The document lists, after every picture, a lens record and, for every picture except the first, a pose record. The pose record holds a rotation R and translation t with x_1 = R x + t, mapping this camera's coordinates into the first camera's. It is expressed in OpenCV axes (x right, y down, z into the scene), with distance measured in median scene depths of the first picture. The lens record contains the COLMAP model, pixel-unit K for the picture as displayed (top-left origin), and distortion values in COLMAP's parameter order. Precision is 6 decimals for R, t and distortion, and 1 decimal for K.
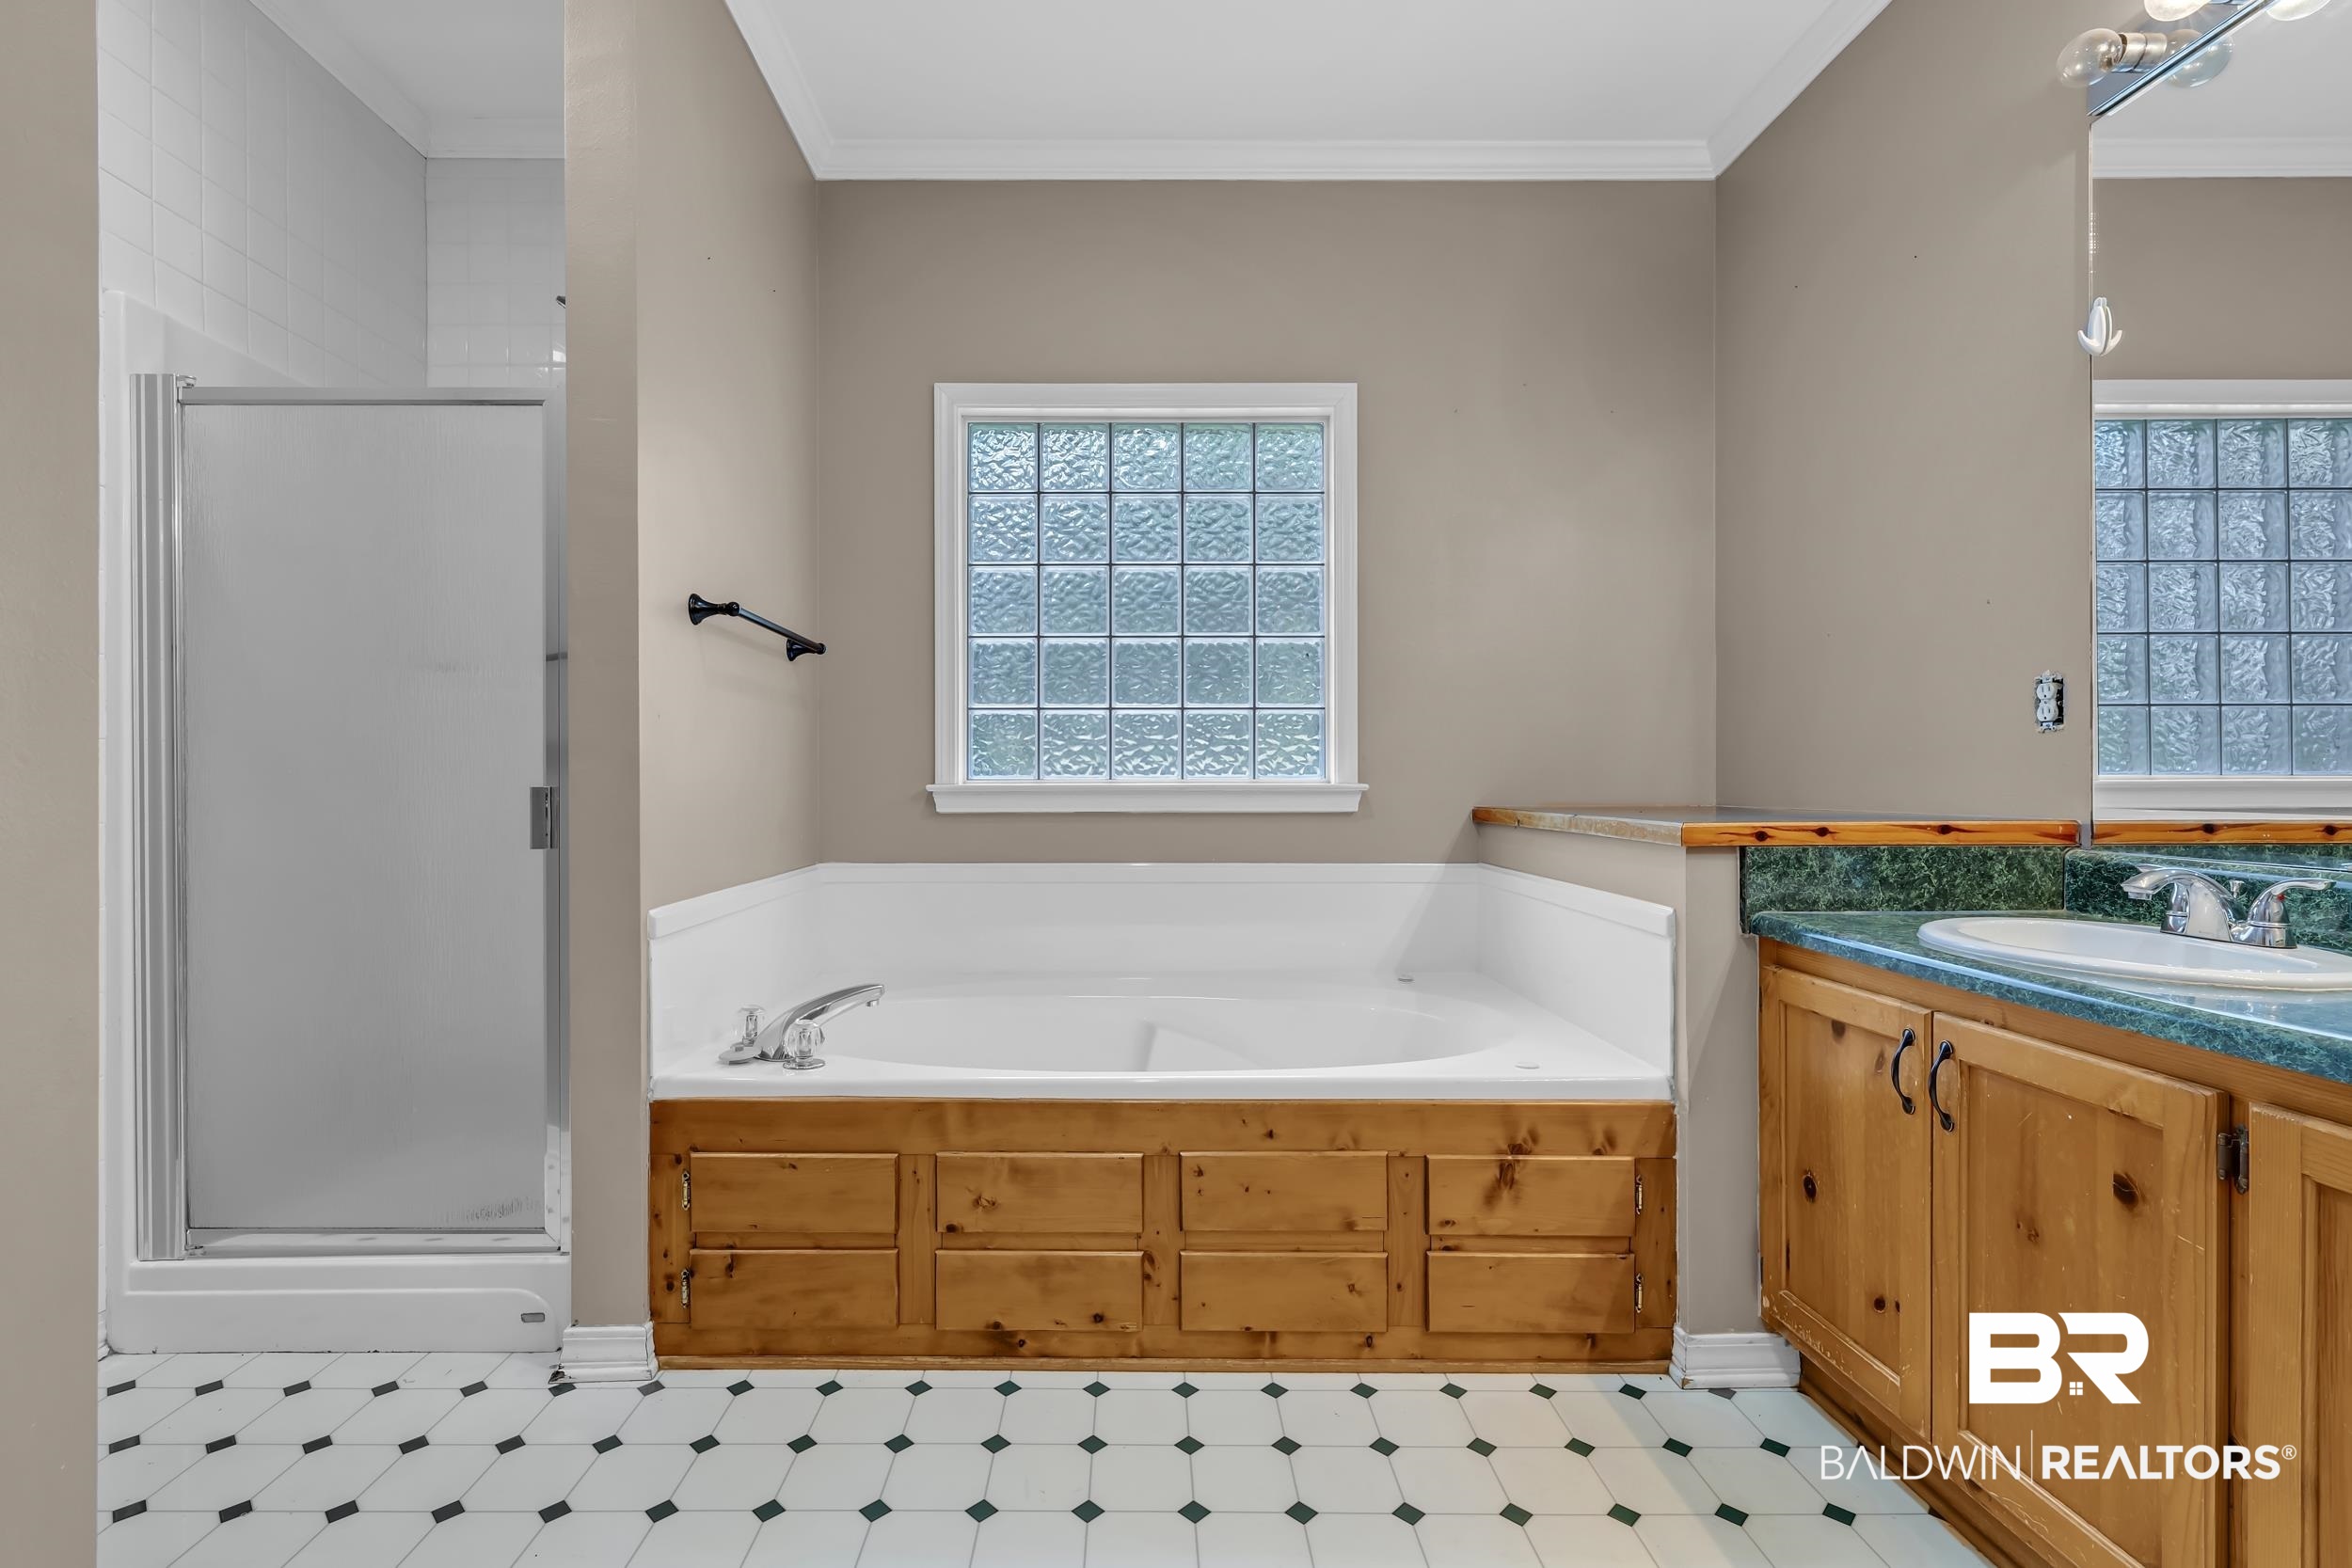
lens RADIAL K [[1024.5, 0, 1176.0], [0, 1024.5, 784.0], [0, 0, 1]] dist [0.001261, 0.000215]
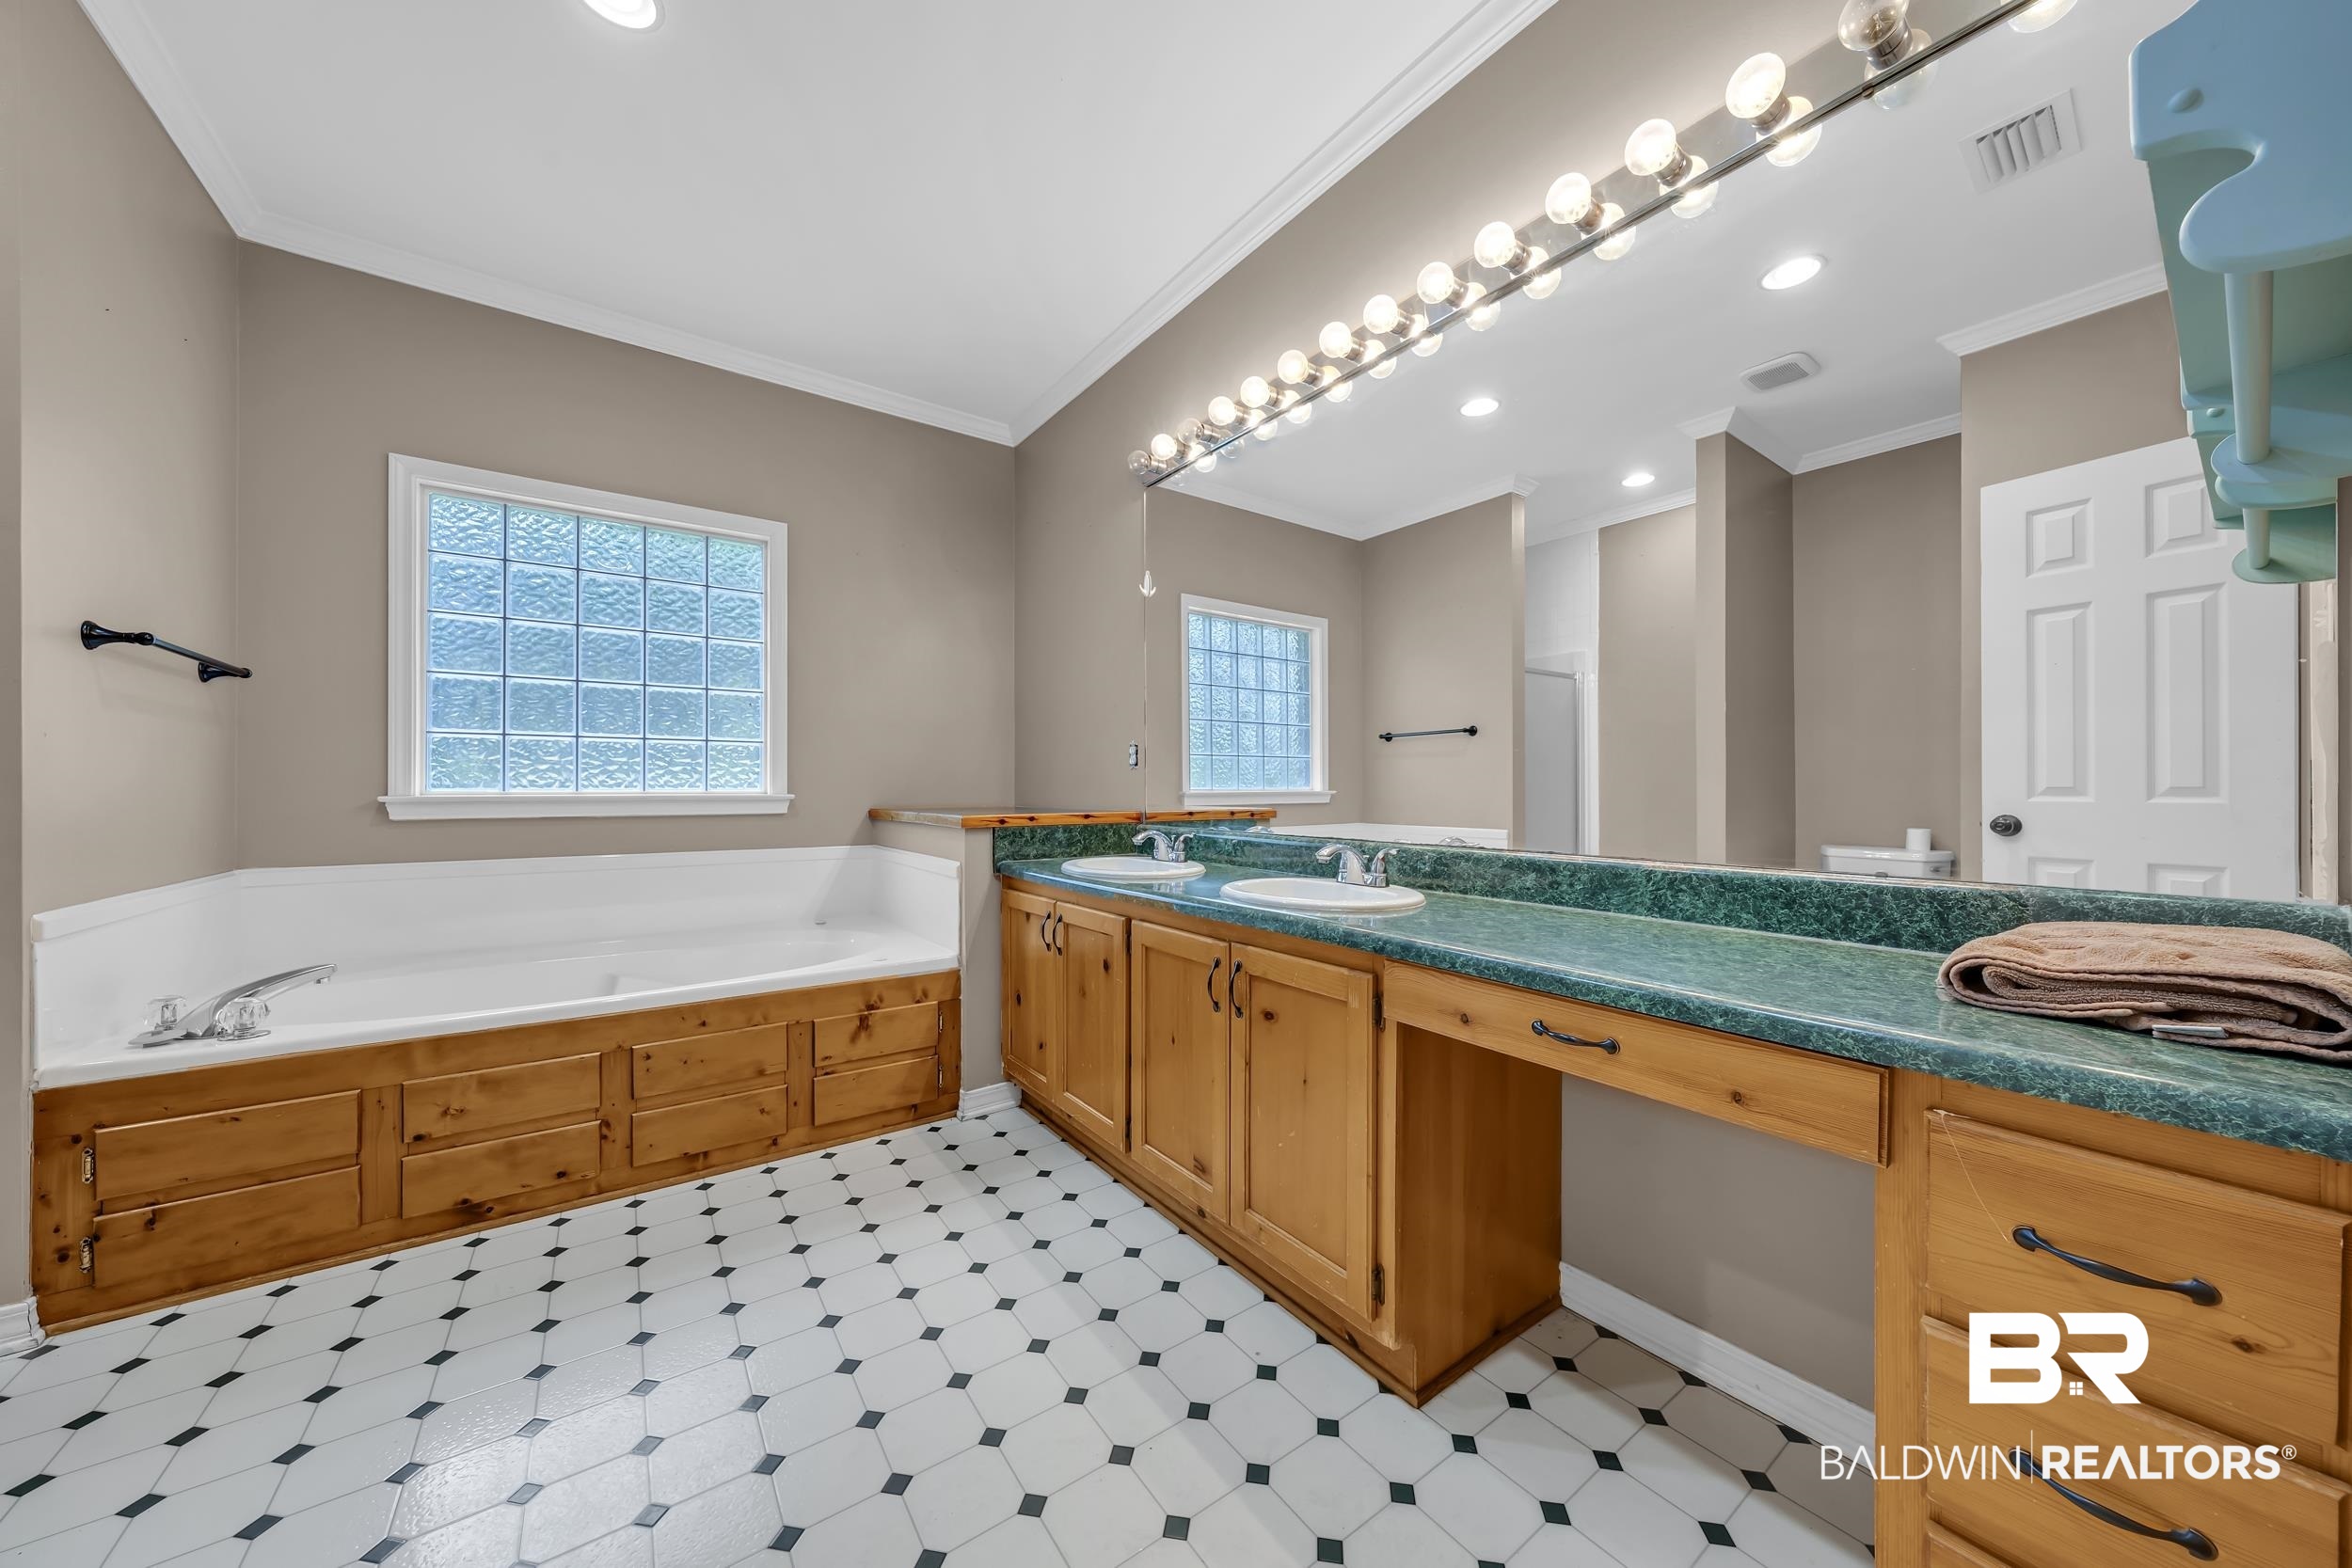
lens RADIAL K [[779.6, 0, 1176.0], [0, 779.6, 784.0], [0, 0, 1]] dist [-0.000183, 0.000383]
pose [[0.832865, 0.003595, 0.553465, 0.032434], [0.001683, 0.999958, -0.009028, -0.005619], [-0.553474, 0.008450, 0.832824, -0.359363]]
